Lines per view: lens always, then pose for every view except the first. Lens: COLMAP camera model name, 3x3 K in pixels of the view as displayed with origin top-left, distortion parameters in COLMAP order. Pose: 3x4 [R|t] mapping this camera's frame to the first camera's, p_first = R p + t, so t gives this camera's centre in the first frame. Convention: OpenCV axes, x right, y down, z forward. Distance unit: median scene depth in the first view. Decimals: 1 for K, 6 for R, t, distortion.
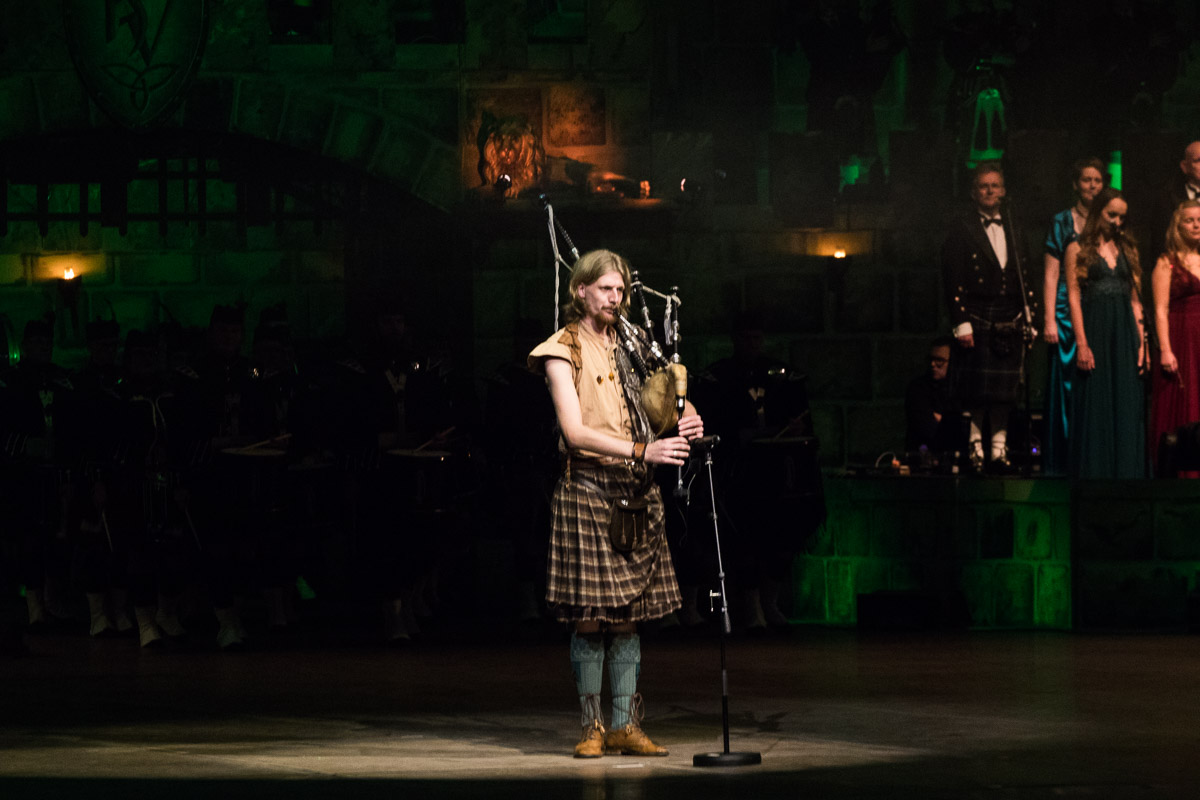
lens RADIAL K [[8075.1, 0, 600.0], [0, 8075.1, 400.0], [0, 0, 1]] dist [0.927599, 6.639819]
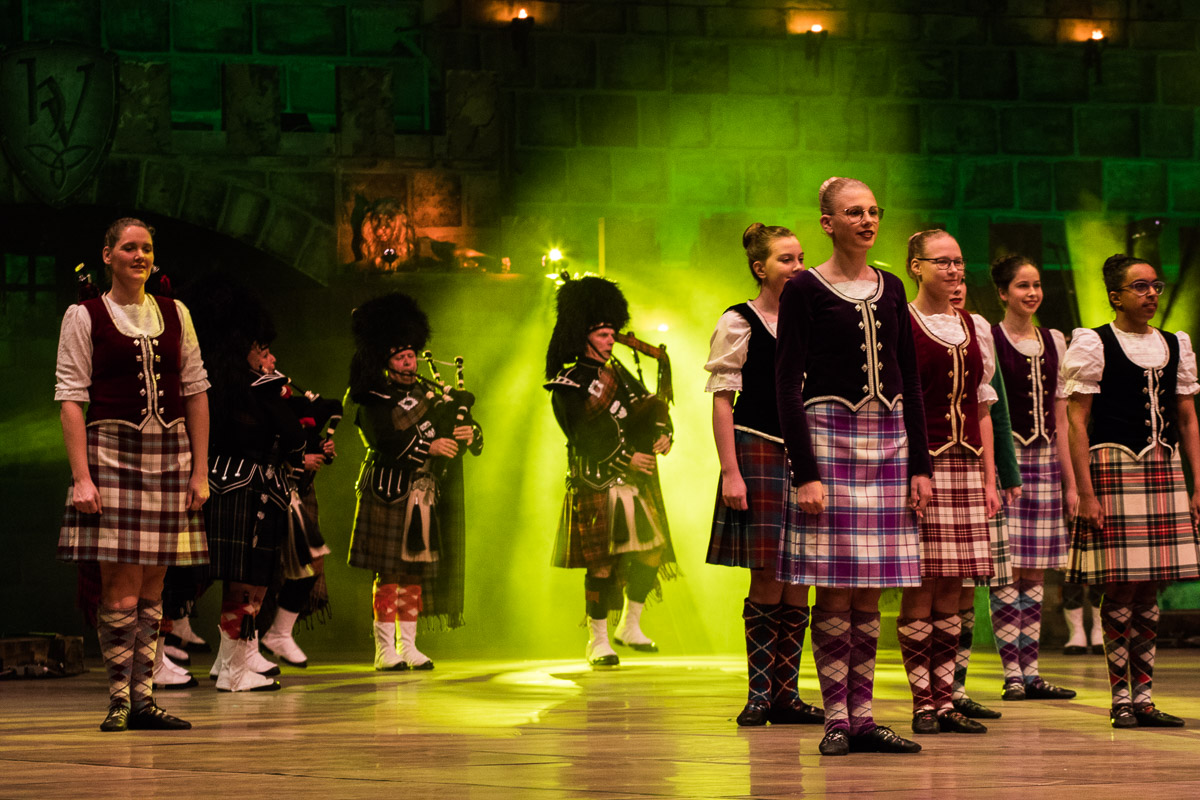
lens RADIAL K [[5975.3, 0, 600.0], [0, 5975.3, 400.0], [0, 0, 1]] dist [0.182106, 3.331227]
pose [[0.988655, 0.002370, 0.150188, -0.104143], [0.002381, 0.999503, -0.031449, 0.017997], [-0.150188, 0.031450, 0.988157, 0.193370]]
